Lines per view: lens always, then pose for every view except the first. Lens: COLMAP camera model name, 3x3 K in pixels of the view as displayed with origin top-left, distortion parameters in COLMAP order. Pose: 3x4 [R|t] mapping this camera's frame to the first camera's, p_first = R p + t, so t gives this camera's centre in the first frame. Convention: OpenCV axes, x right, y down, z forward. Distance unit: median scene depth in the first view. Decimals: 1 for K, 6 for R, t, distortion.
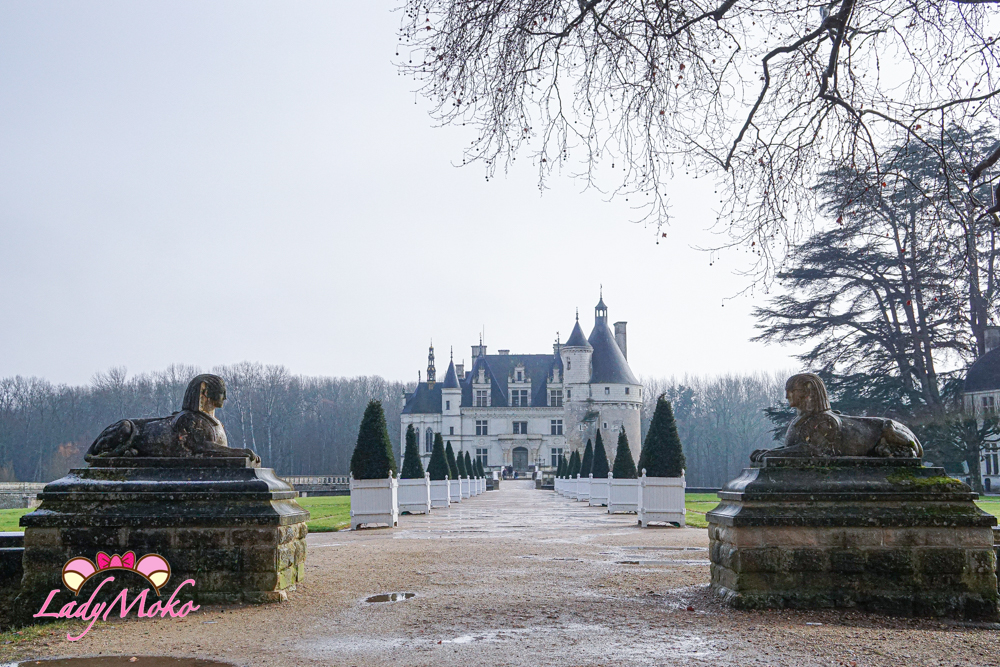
lens RADIAL K [[1161.7, 0, 500.0], [0, 1161.7, 333.5], [0, 0, 1]] dist [0.014127, 0.083170]
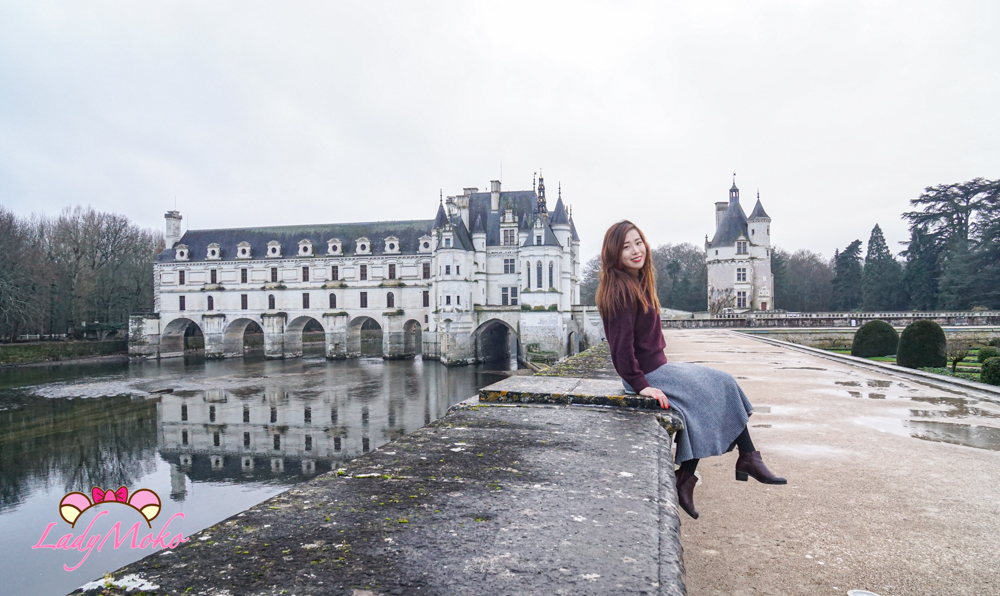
lens RADIAL K [[704.3, 0, 501.2], [0, 704.3, 330.1], [0, 0, 1]] dist [-0.105374, 0.000134]
pose [[0.153532, -0.013632, 0.988050, -3.866283], [-0.116822, 0.992642, 0.031848, 0.742340], [-0.981214, -0.120315, 0.150810, 5.759336]]
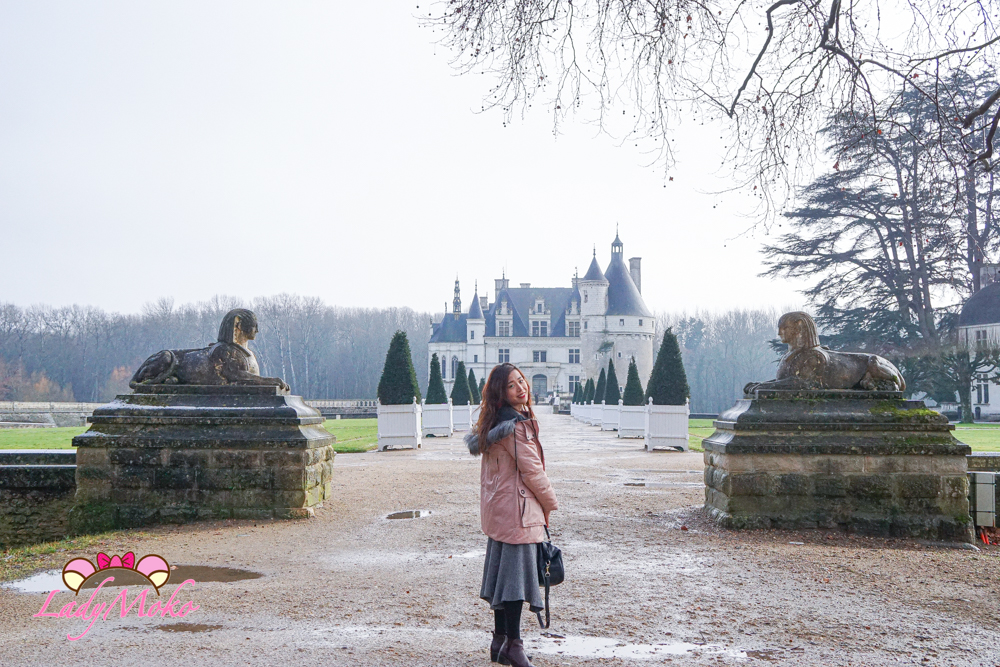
lens RADIAL K [[1090.5, 0, 500.0], [0, 1090.5, 333.5], [0, 0, 1]] dist [0.011464, 0.040716]
pose [[0.999767, 0.007185, -0.020346, 0.005336], [-0.005940, 0.998147, 0.060565, -0.002600], [0.020743, -0.060430, 0.997957, -0.004470]]
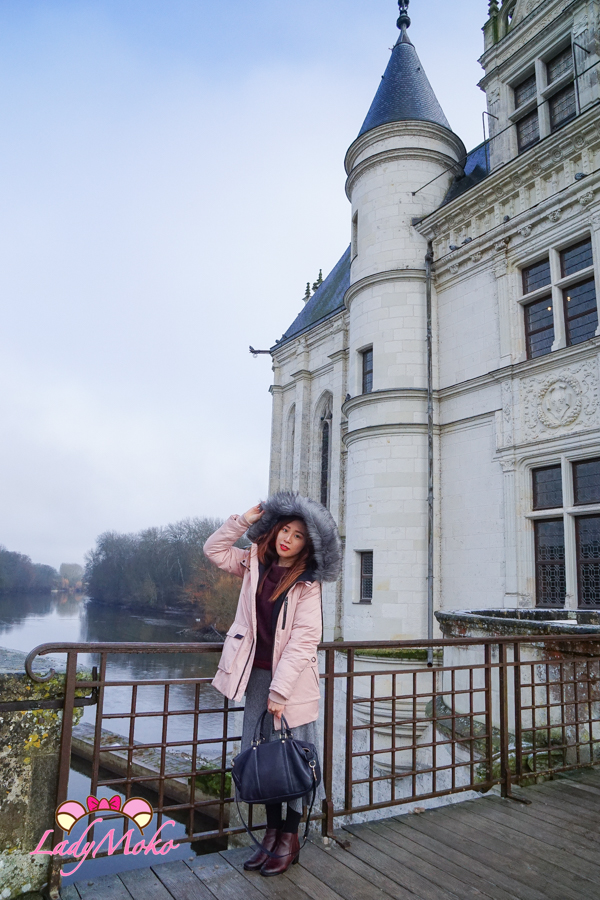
lens RADIAL K [[636.8, 0, 301.2], [0, 636.8, 461.6], [0, 0, 1]] dist [-0.128144, 0.080193]
pose [[0.559713, -0.140614, -0.816669, 0.132353], [0.065133, 0.989915, -0.125804, 0.636374], [0.826123, 0.017222, 0.563227, 5.664968]]
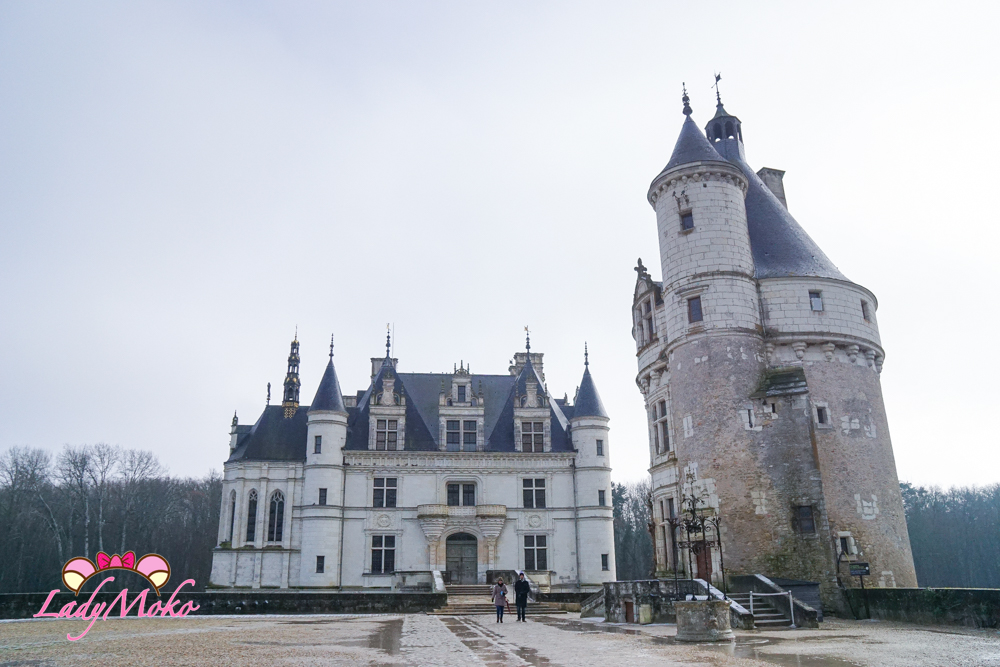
lens RADIAL K [[751.7, 0, 500.0], [0, 751.7, 333.5], [0, 0, 1]] dist [-0.091336, 0.005618]
pose [[0.990195, 0.038242, 0.134354, -0.075550], [-0.010145, 0.978944, -0.203874, 0.477294], [-0.139321, 0.200513, 0.969734, 4.039121]]
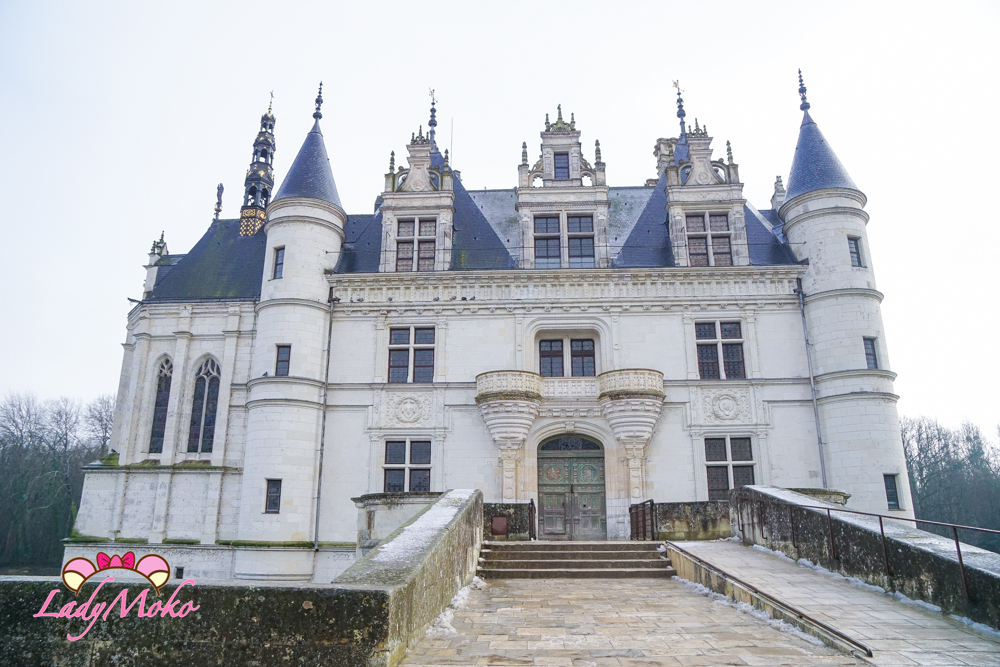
lens RADIAL K [[707.5, 0, 500.0], [0, 707.5, 333.5], [0, 0, 1]] dist [-0.128144, 0.080193]
pose [[0.999517, -0.002740, -0.030950, 0.045934], [-0.002833, 0.983922, -0.178576, 0.622735], [0.030942, 0.178577, 0.983439, 5.150884]]
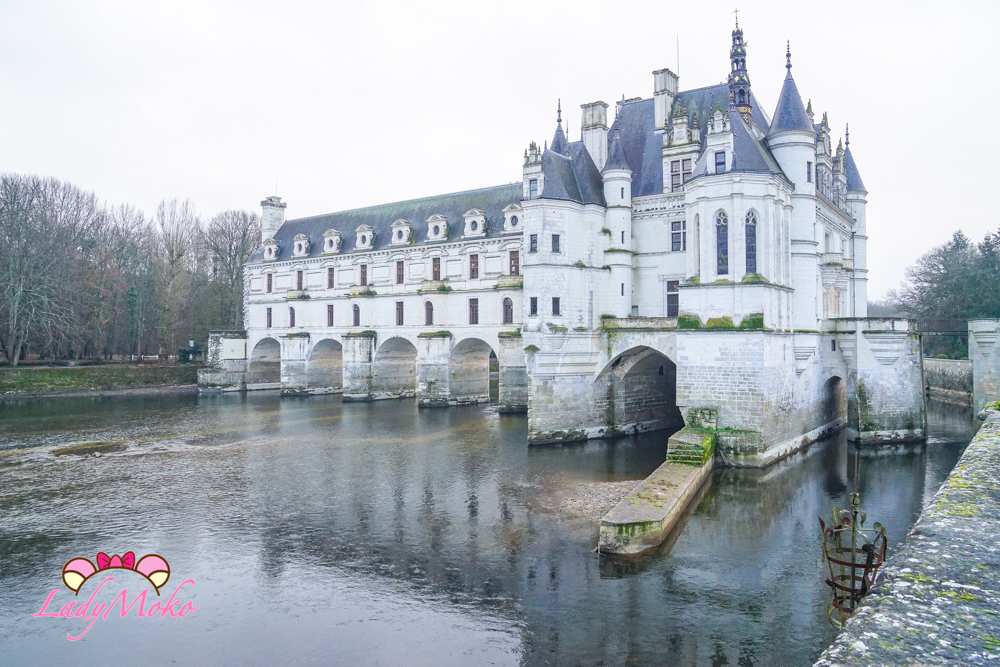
lens RADIAL K [[707.5, 0, 500.0], [0, 707.5, 333.5], [0, 0, 1]] dist [-0.128144, 0.080193]
pose [[0.575601, 0.015931, 0.817576, -1.902959], [-0.109975, 0.992235, 0.058092, 0.712176], [-0.810302, -0.123350, 0.572884, 5.655388]]
